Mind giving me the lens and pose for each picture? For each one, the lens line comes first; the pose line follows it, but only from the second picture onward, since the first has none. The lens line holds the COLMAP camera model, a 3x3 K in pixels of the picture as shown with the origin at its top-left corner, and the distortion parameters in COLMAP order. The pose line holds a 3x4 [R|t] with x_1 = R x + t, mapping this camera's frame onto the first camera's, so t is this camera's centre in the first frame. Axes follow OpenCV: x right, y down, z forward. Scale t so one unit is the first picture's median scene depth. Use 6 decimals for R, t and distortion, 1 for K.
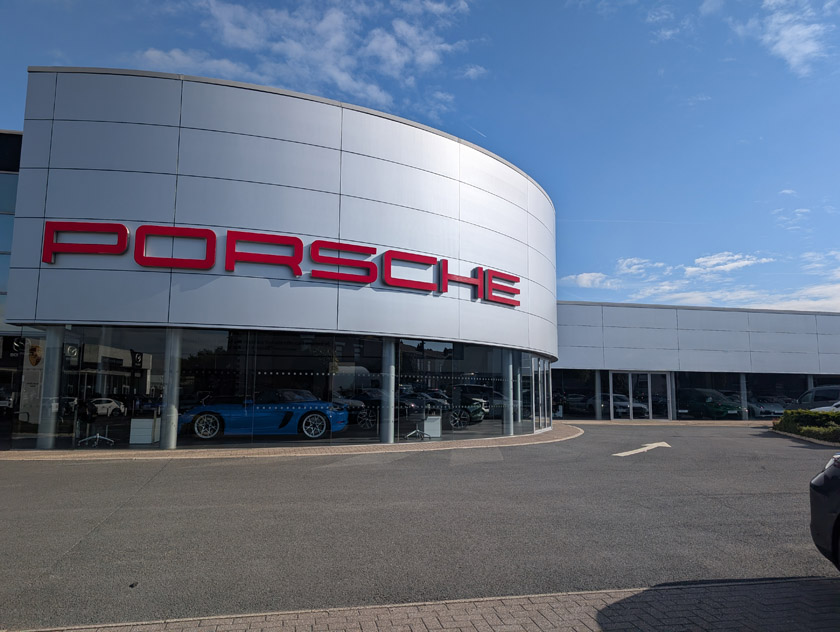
lens RADIAL K [[590.8, 0, 420.0], [0, 590.8, 316.0], [0, 0, 1]] dist [0.002247, 0.000636]
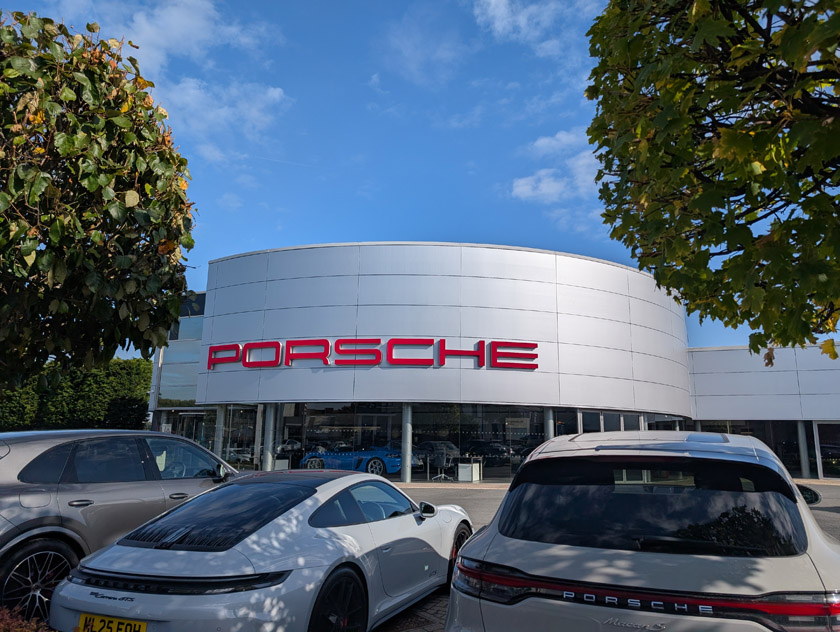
lens RADIAL K [[594.1, 0, 420.3], [0, 594.1, 341.5], [0, 0, 1]] dist [0.001529, 0.001743]
pose [[0.829844, -0.102228, -0.548552, 0.714827], [0.070803, 0.994419, -0.078211, 0.007130], [0.553486, 0.026064, 0.832451, -0.108095]]
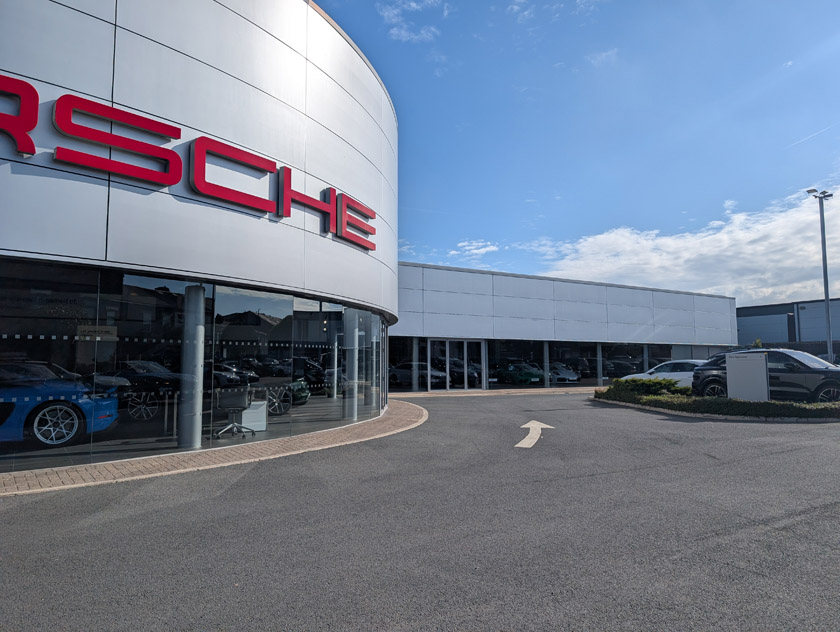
lens RADIAL K [[595.8, 0, 432.6], [0, 595.8, 313.5], [0, 0, 1]] dist [-0.011593, -0.007056]
pose [[0.922477, 0.020940, 0.385484, -0.061909], [-0.039830, 0.998362, 0.041082, 0.034212], [-0.383992, -0.053251, 0.921800, 0.313473]]
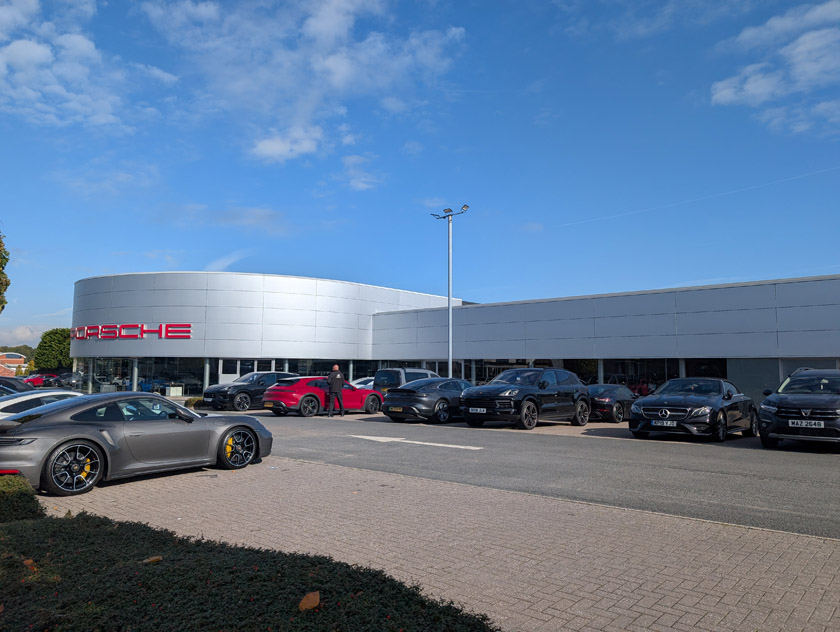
lens RADIAL K [[590.8, 0, 420.0], [0, 590.8, 316.0], [0, 0, 1]] dist [0.002247, 0.000636]
pose [[0.588101, -0.080936, -0.804728, 2.760988], [0.091349, 0.995261, -0.033341, 0.059743], [0.803612, -0.053904, 0.592707, 0.464755]]
